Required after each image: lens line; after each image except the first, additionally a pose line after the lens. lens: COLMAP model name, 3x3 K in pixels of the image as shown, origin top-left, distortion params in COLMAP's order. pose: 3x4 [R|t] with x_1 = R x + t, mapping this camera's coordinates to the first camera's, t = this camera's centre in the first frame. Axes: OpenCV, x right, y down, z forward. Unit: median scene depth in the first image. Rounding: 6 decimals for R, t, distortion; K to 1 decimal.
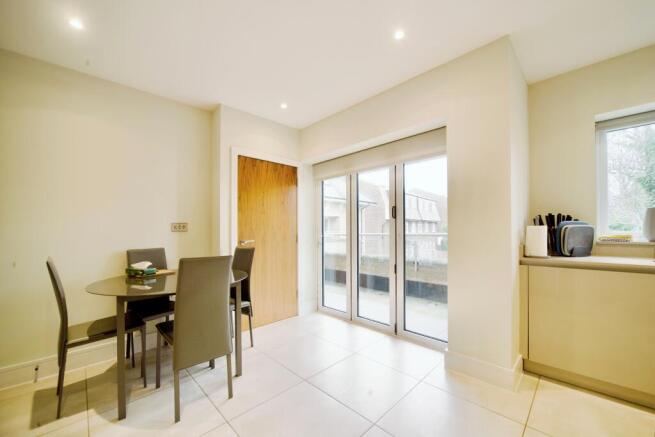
lens RADIAL K [[261.9, 0, 307.1], [0, 261.9, 233.4], [0, 0, 1]] dist [0.001602, 0.000088]
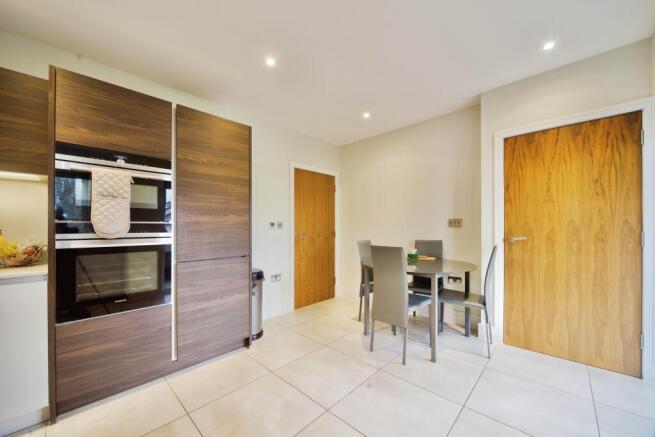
lens RADIAL K [[246.5, 0, 323.5], [0, 246.5, 233.0], [0, 0, 1]] dist [-0.000522, 0.000110]
pose [[0.070395, 0.027103, -0.997151, 0.464034], [-0.004964, 0.999628, 0.026820, -0.005746], [0.997507, 0.003062, 0.070503, 0.316865]]
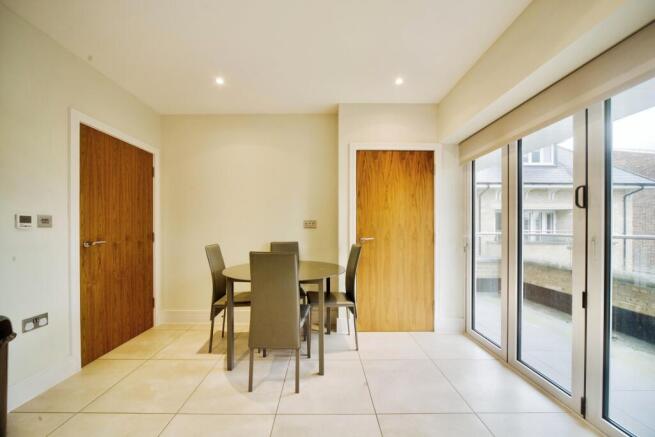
lens RADIAL K [[246.5, 0, 323.5], [0, 246.5, 233.0], [0, 0, 1]] dist [-0.000522, 0.000110]
pose [[0.739263, 0.022657, -0.673035, 0.243621], [-0.016498, 0.999743, 0.015535, -0.002899], [0.673215, -0.000381, 0.739447, 0.214245]]
